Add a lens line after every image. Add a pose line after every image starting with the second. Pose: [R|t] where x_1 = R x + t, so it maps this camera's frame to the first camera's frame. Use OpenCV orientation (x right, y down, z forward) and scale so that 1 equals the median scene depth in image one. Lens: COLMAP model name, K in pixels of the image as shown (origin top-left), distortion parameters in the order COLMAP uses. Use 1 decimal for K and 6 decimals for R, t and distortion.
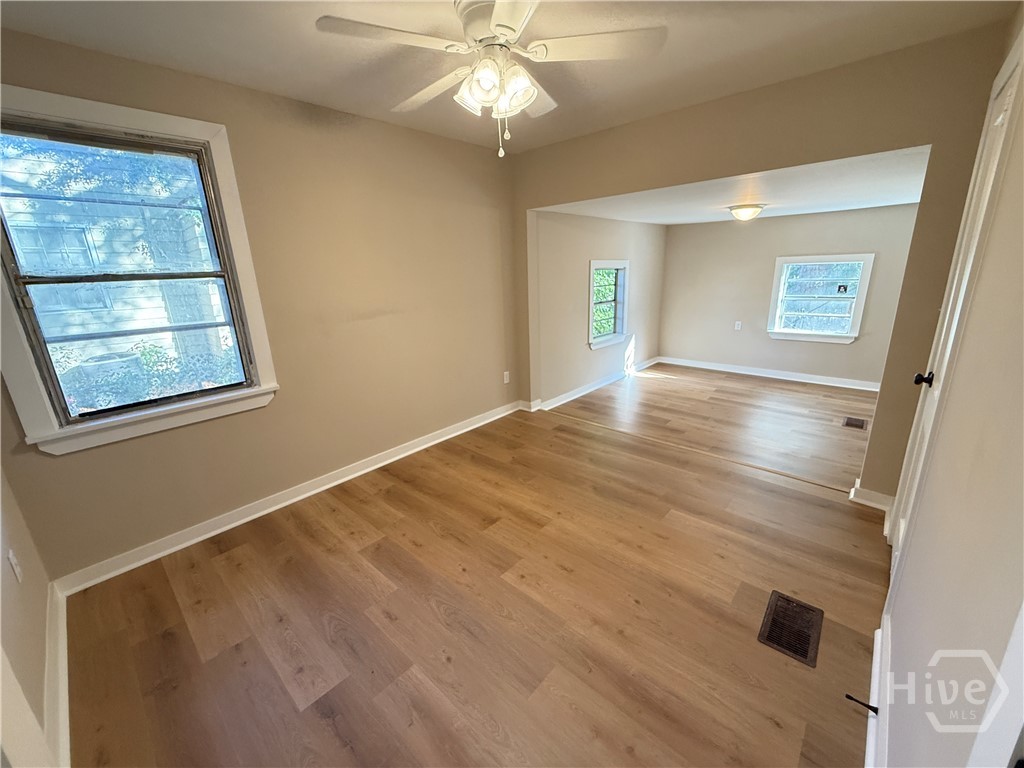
lens RADIAL K [[408.8, 0, 509.8], [0, 408.8, 384.9], [0, 0, 1]] dist [-0.002130, -0.000420]
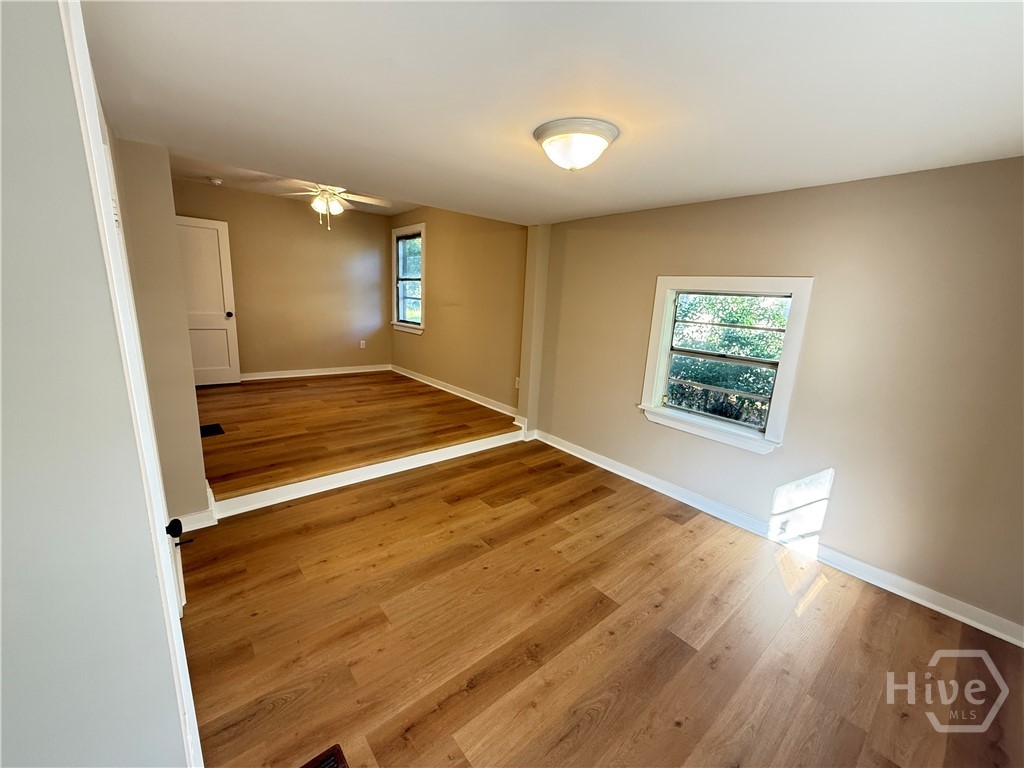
lens RADIAL K [[408.8, 0, 511.4], [0, 408.8, 383.6], [0, 0, 1]] dist [-0.002130, -0.000420]
pose [[-0.129531, 0.236897, -0.962861, 1.420603], [-0.315296, 0.910804, 0.266505, -0.411012], [0.940112, 0.338107, -0.043285, 1.423353]]
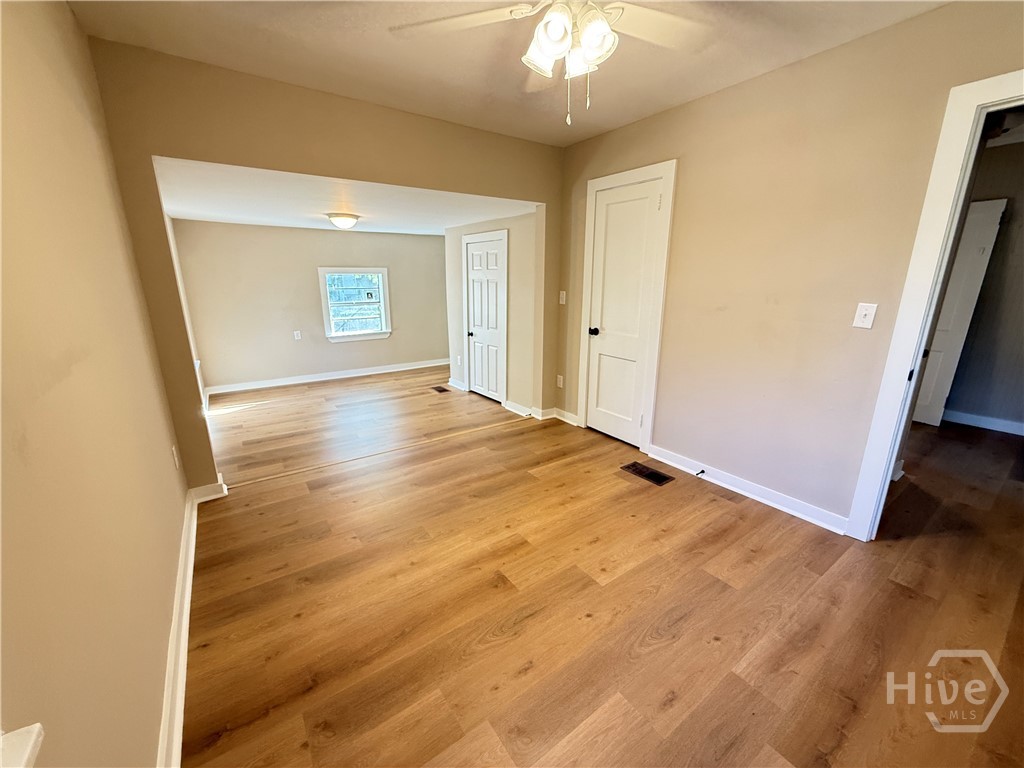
lens RADIAL K [[408.8, 0, 509.9], [0, 408.8, 382.0], [0, 0, 1]] dist [-0.002130, -0.000420]
pose [[0.214197, -0.212836, 0.953321, -0.570673], [0.258501, 0.953527, 0.154800, -0.114498], [-0.941964, 0.213276, 0.259261, 0.572682]]
